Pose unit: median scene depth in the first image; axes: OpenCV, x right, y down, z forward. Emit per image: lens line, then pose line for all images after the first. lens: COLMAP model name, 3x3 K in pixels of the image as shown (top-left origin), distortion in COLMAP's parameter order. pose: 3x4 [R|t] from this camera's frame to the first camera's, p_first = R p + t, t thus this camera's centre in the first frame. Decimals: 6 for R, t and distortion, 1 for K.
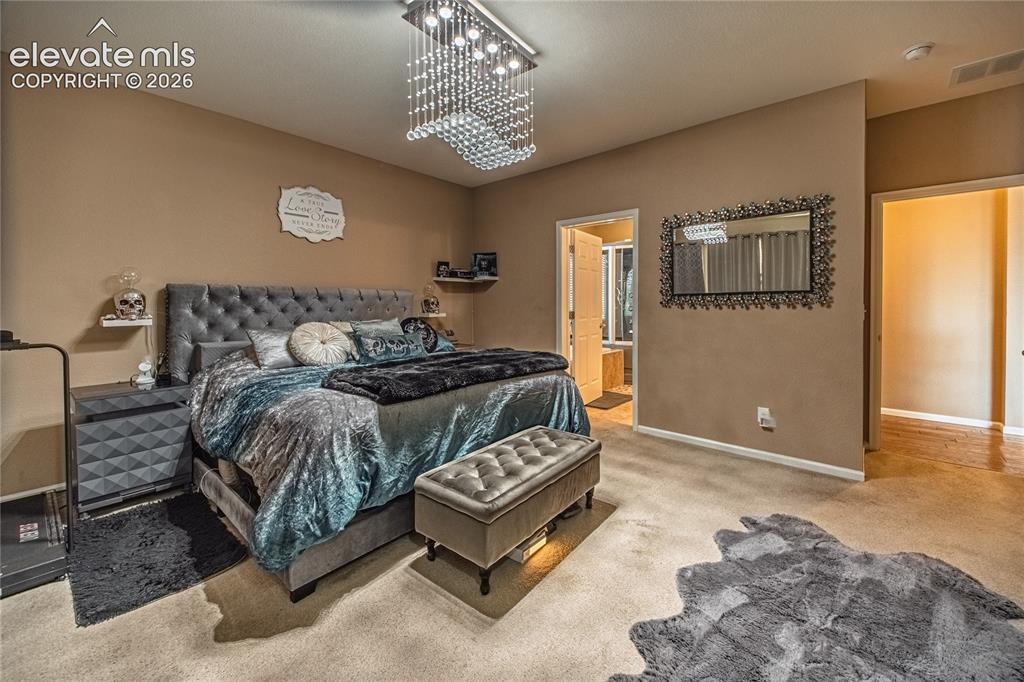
lens RADIAL K [[400.2, 0, 519.8], [0, 400.2, 316.9], [0, 0, 1]] dist [-0.000216, -0.000196]
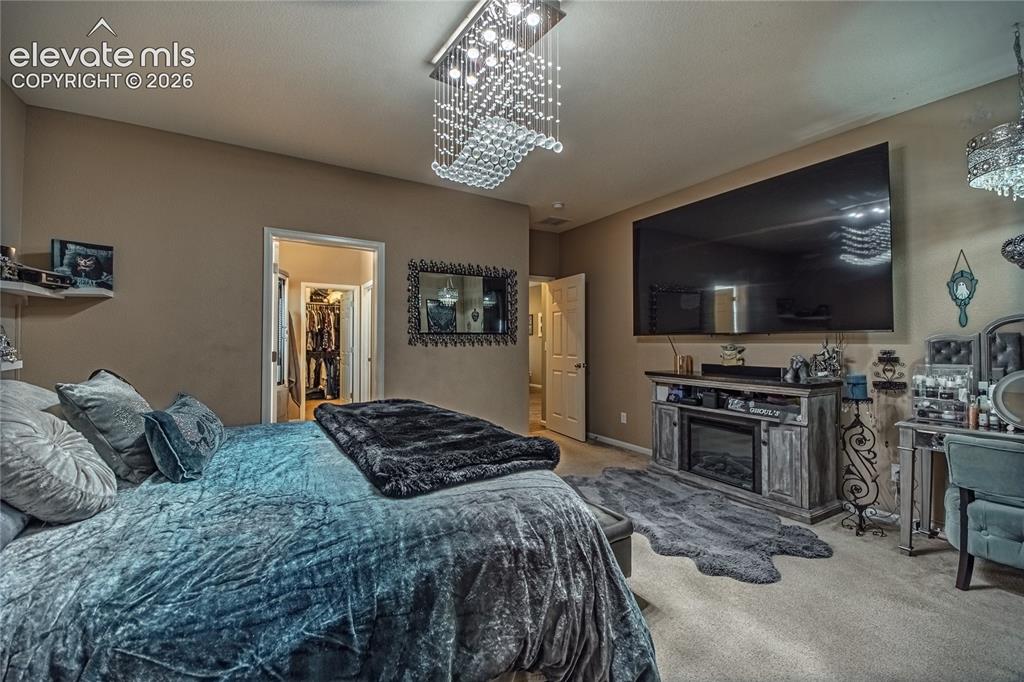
lens RADIAL K [[419.7, 0, 517.9], [0, 419.7, 326.6], [0, 0, 1]] dist [0.019586, -0.015155]
pose [[0.302429, 0.031421, 0.952654, -0.571940], [0.028285, 0.998721, -0.041919, -0.015122], [-0.952752, 0.039624, 0.301153, 0.388986]]
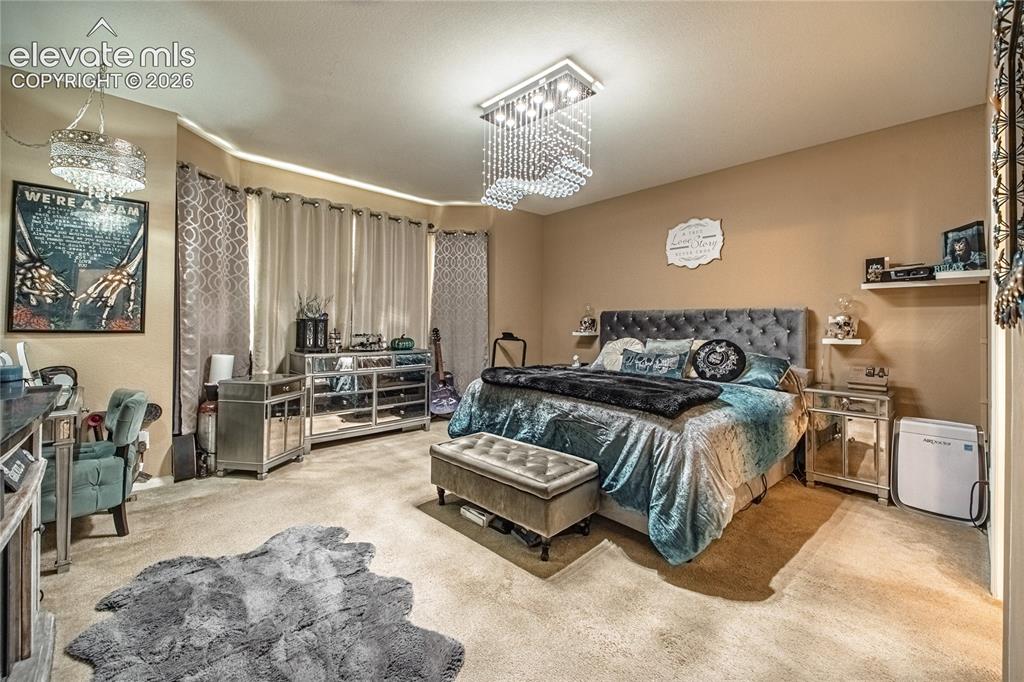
lens RADIAL K [[419.7, 0, 517.9], [0, 419.7, 326.6], [0, 0, 1]] dist [0.019586, -0.015155]
pose [[-0.107457, 0.001205, -0.994209, 0.673682], [-0.040869, 0.999149, 0.005628, -0.012880], [0.993369, 0.041237, -0.107316, 0.640318]]
